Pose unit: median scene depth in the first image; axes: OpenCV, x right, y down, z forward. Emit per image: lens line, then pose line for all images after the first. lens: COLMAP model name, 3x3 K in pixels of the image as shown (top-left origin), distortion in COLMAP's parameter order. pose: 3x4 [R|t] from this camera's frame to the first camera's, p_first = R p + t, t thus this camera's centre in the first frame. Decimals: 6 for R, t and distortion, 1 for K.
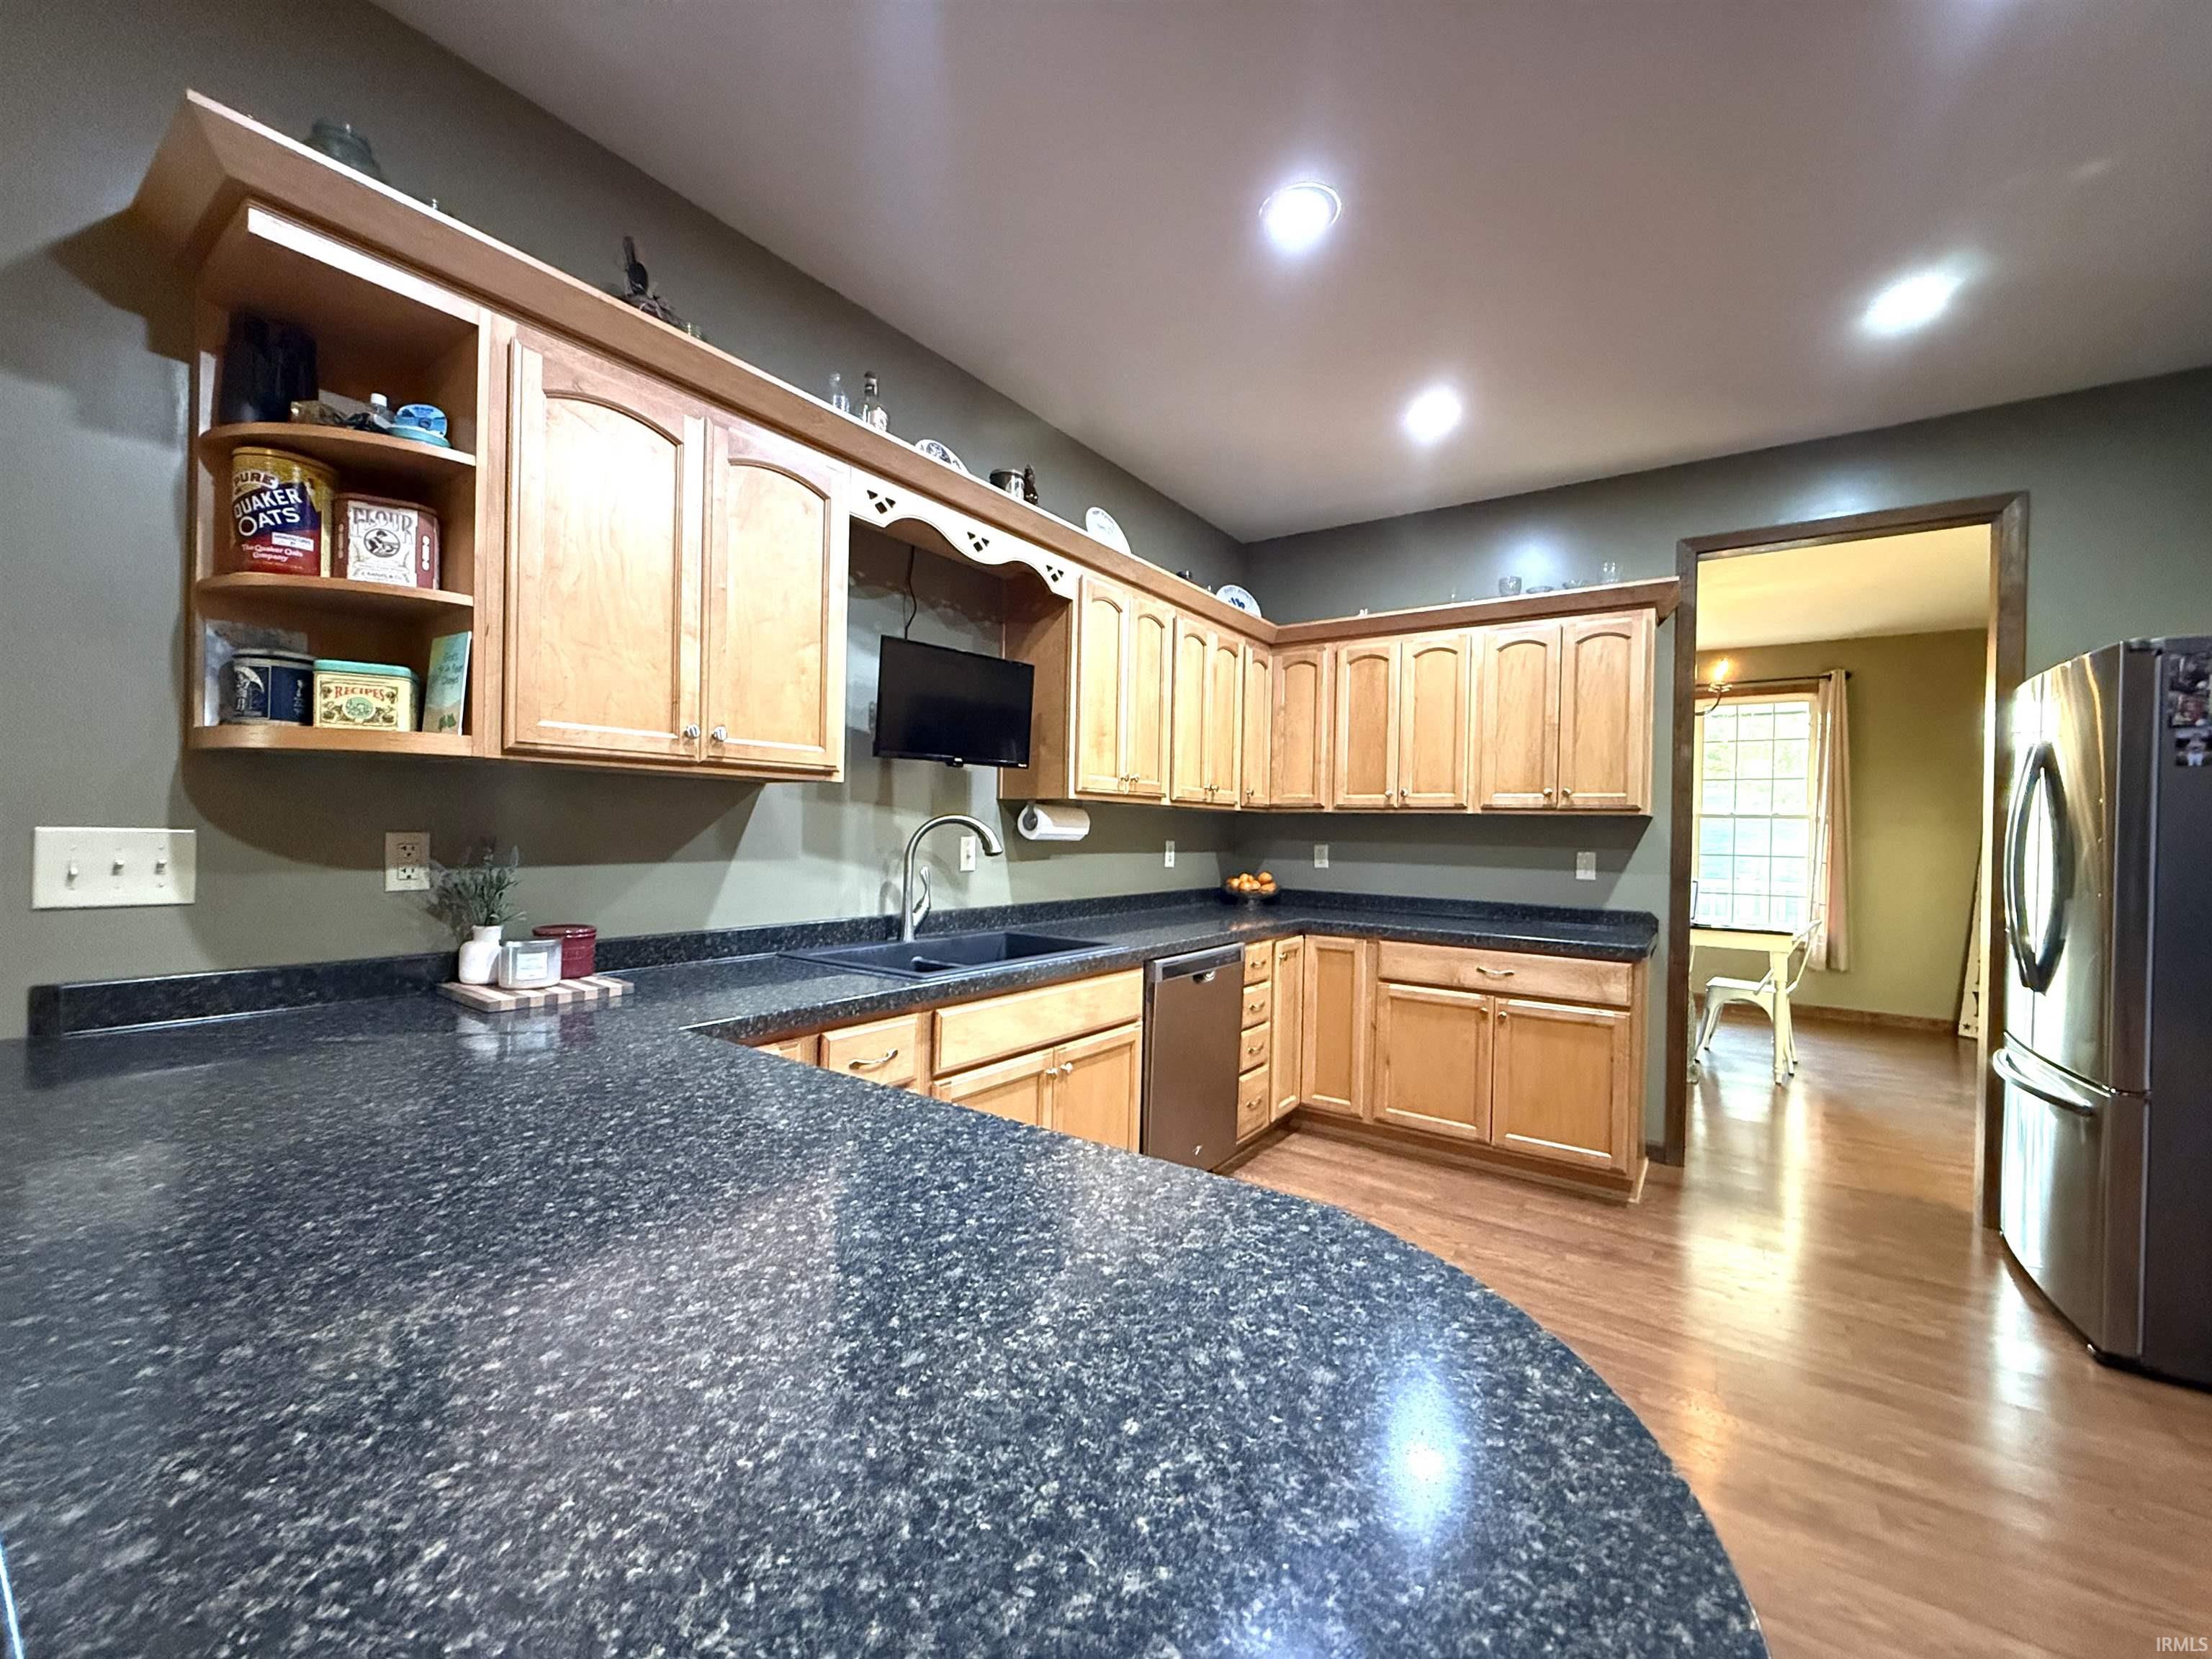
lens RADIAL K [[881.1, 0, 1108.8], [0, 881.1, 824.5], [0, 0, 1]] dist [-0.001147, -0.000561]
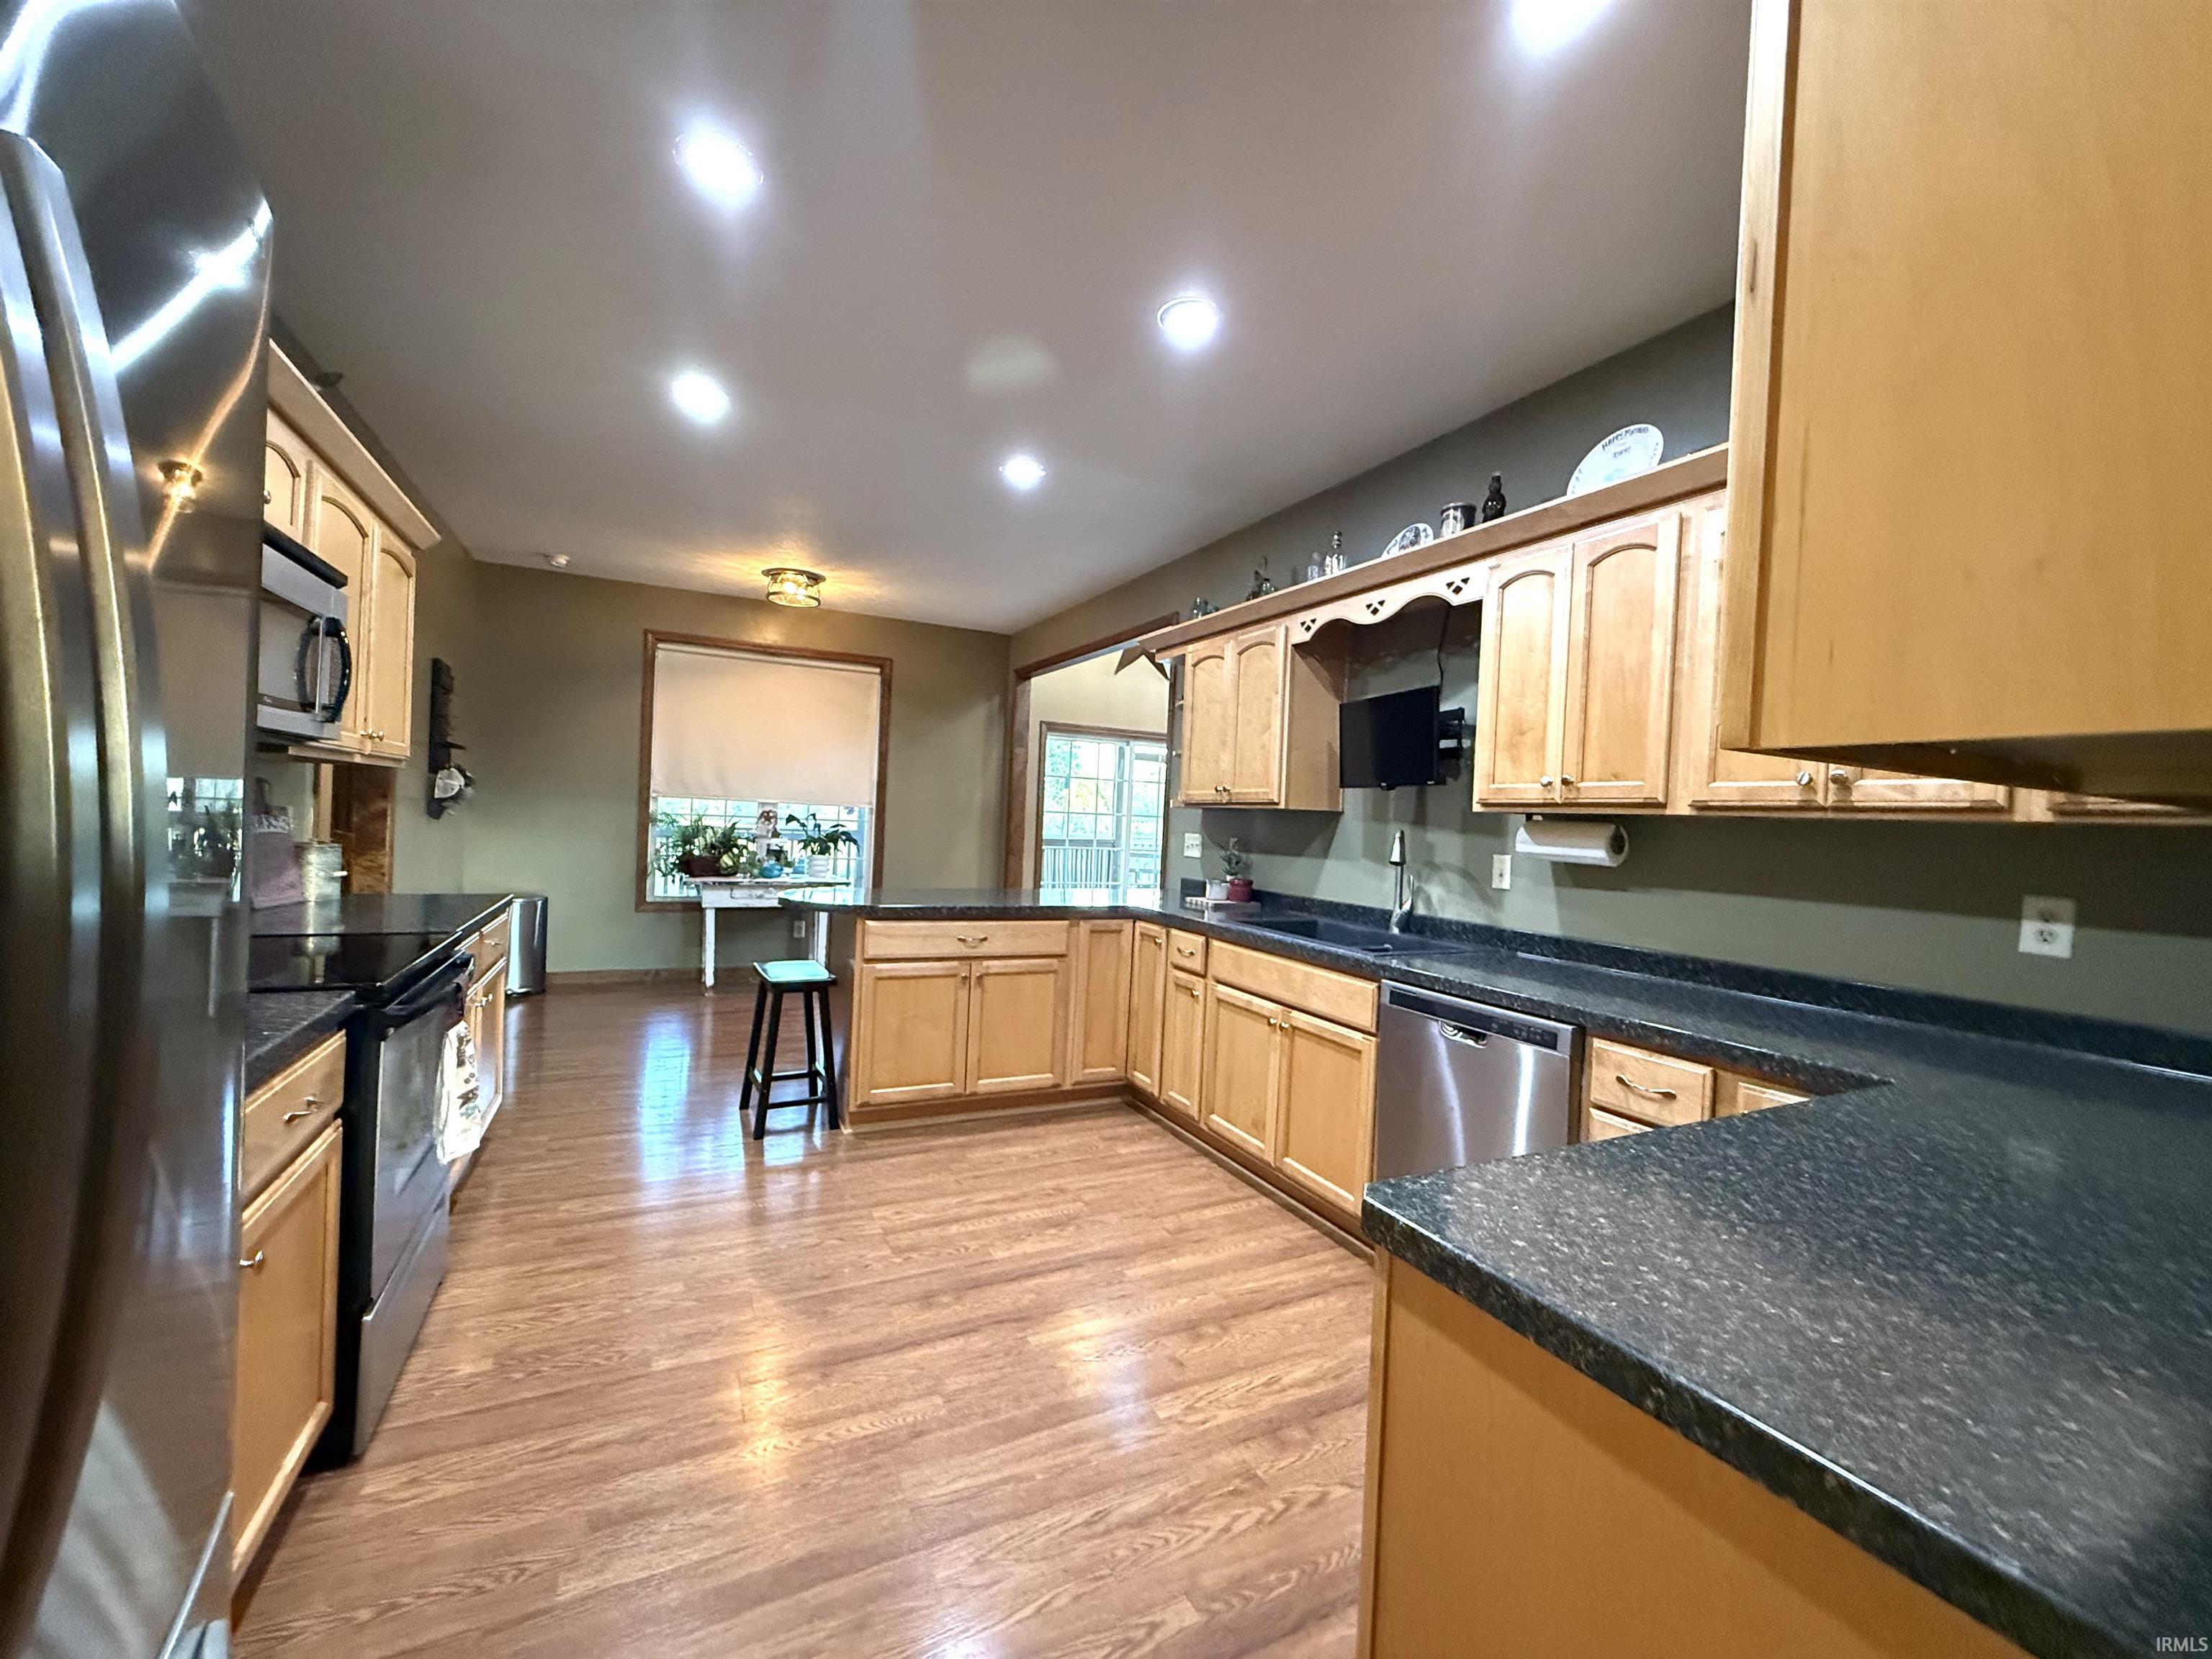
lens RADIAL K [[881.1, 0, 1104.9], [0, 881.1, 826.0], [0, 0, 1]] dist [-0.001147, -0.000561]
pose [[-0.474007, -0.036150, -0.879779, 1.069870], [-0.050108, 0.998645, -0.014037, 0.019711], [0.879094, 0.037430, -0.475176, 1.227279]]
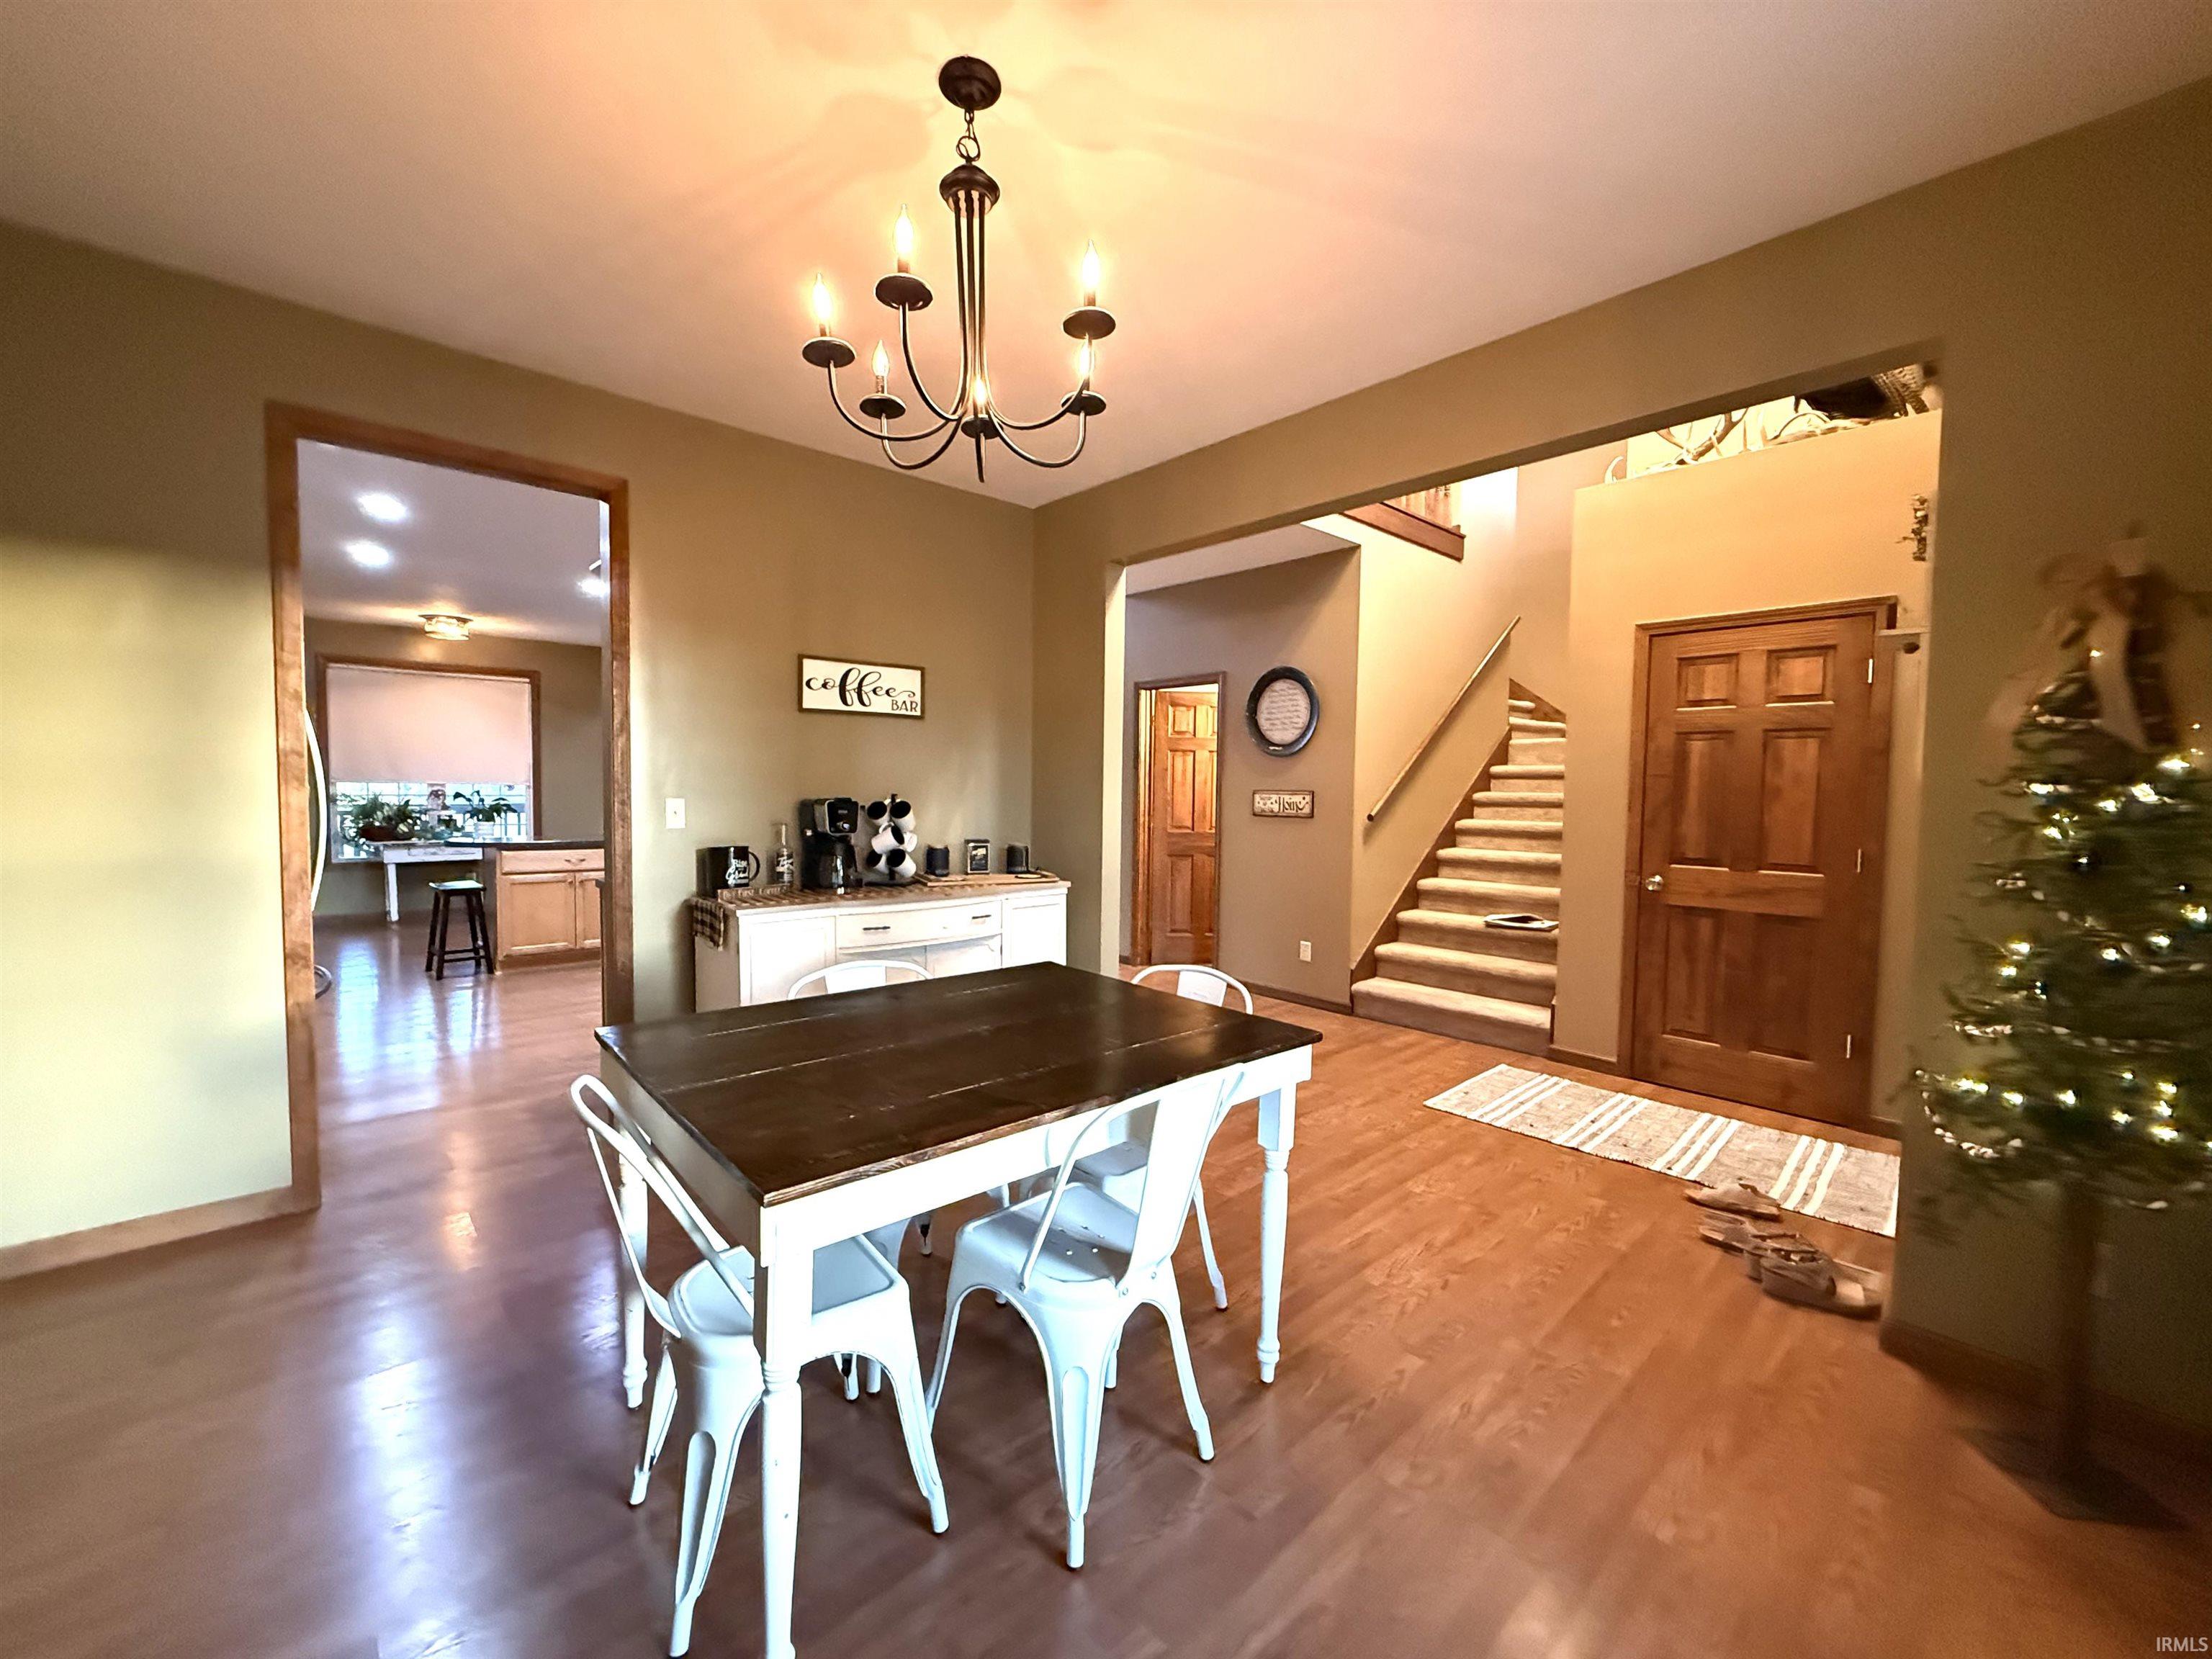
lens RADIAL K [[881.1, 0, 1106.9], [0, 881.1, 825.3], [0, 0, 1]] dist [-0.001147, -0.000561]
pose [[-0.214855, 0.015259, -0.976527, 1.977035], [-0.011976, 0.999762, 0.018257, 0.031318], [0.976573, 0.015617, -0.214621, 2.320340]]
